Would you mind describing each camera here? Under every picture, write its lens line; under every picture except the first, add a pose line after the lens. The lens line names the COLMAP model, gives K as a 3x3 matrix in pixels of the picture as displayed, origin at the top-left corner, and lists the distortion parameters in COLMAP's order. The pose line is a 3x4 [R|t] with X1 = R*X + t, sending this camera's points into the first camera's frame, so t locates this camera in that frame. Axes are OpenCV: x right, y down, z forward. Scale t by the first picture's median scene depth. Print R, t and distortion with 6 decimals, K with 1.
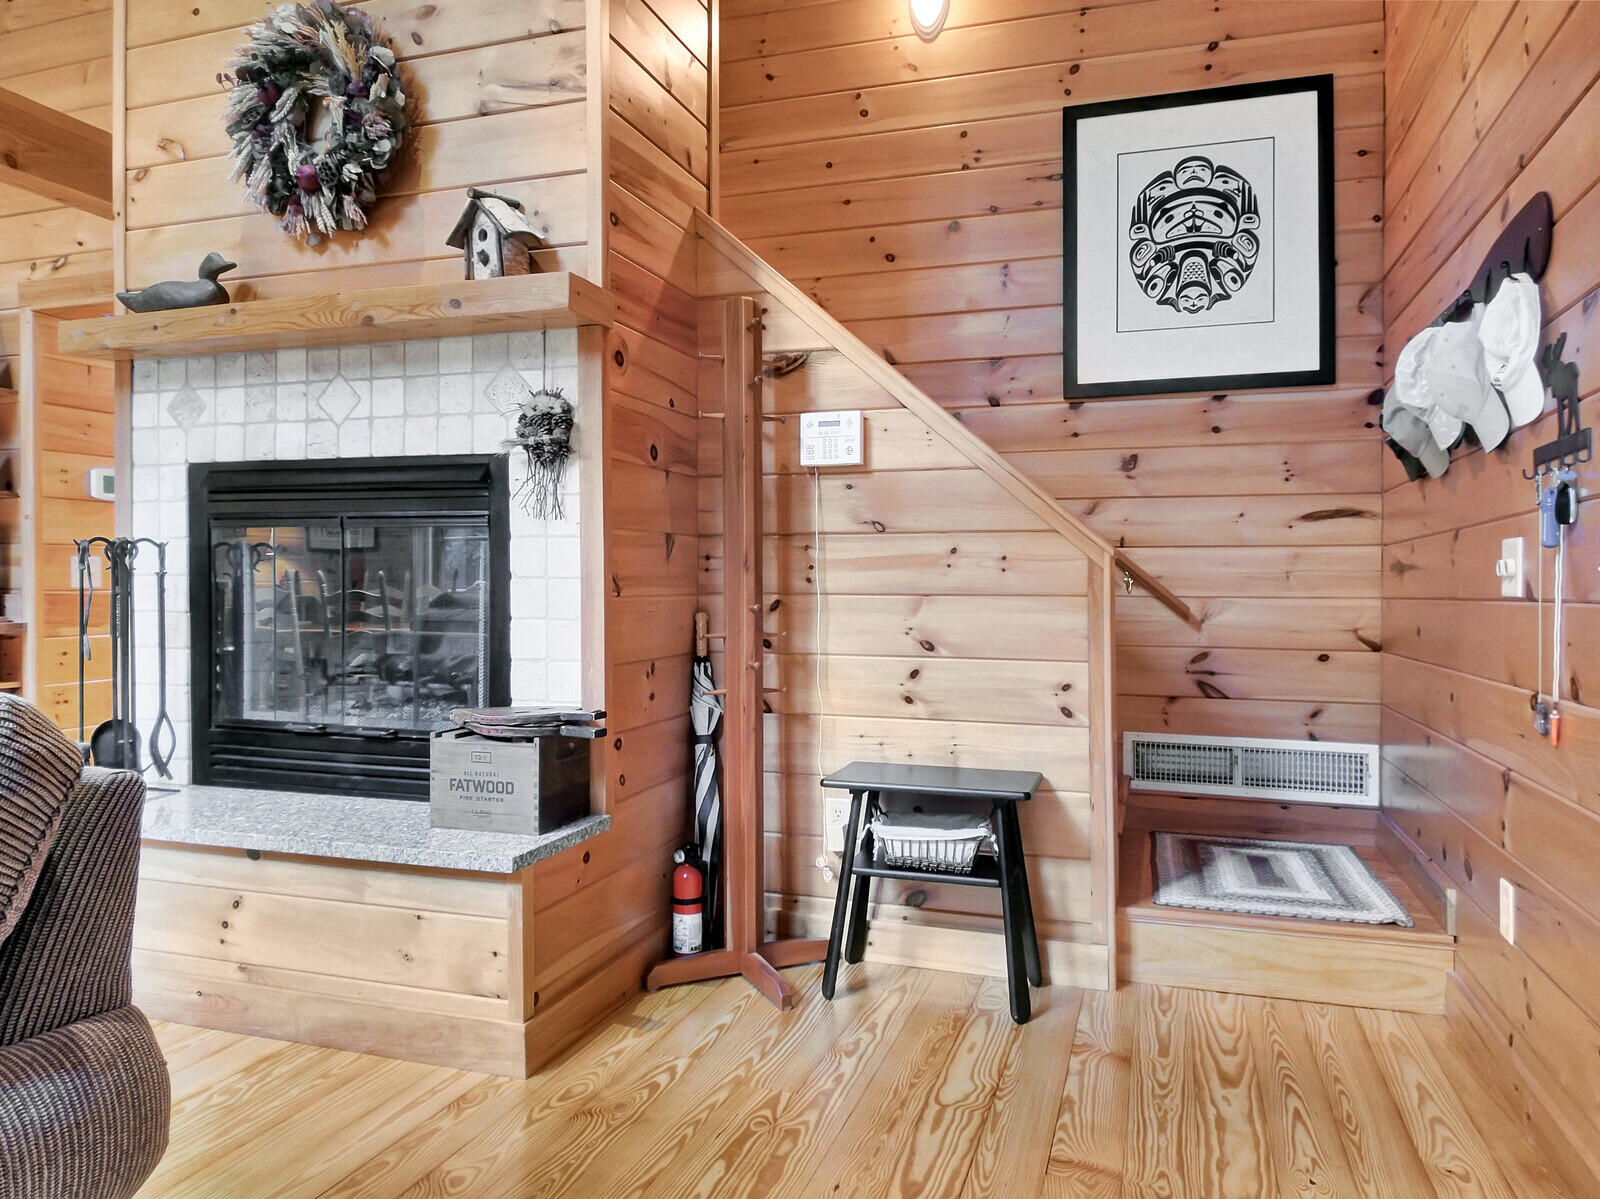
lens RADIAL K [[1116.3, 0, 806.6], [0, 1116.3, 583.4], [0, 0, 1]] dist [-0.017233, -0.008193]
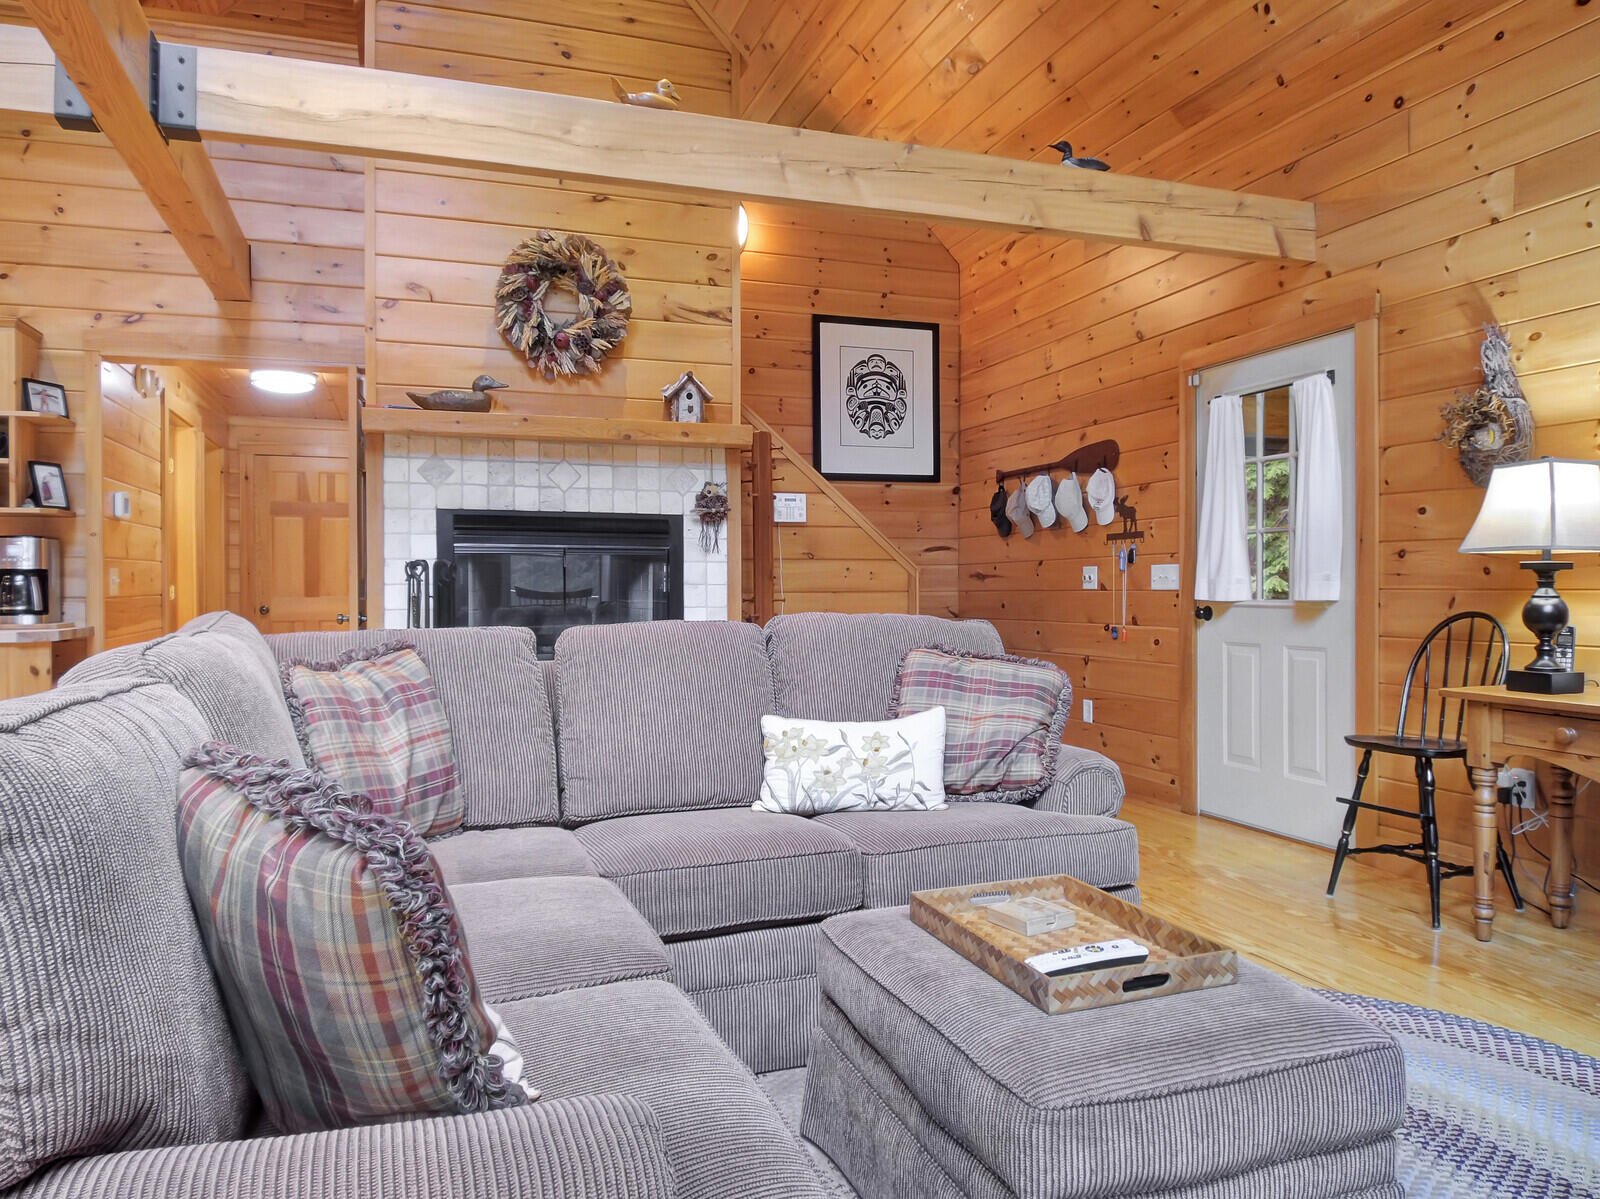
lens RADIAL K [[1116.3, 0, 790.9], [0, 1116.3, 601.4], [0, 0, 1]] dist [-0.017233, -0.008193]
pose [[0.789587, -0.016655, 0.613412, -1.086917], [0.006922, 0.999810, 0.018236, -0.008371], [-0.613599, -0.010153, 0.789552, -0.458982]]
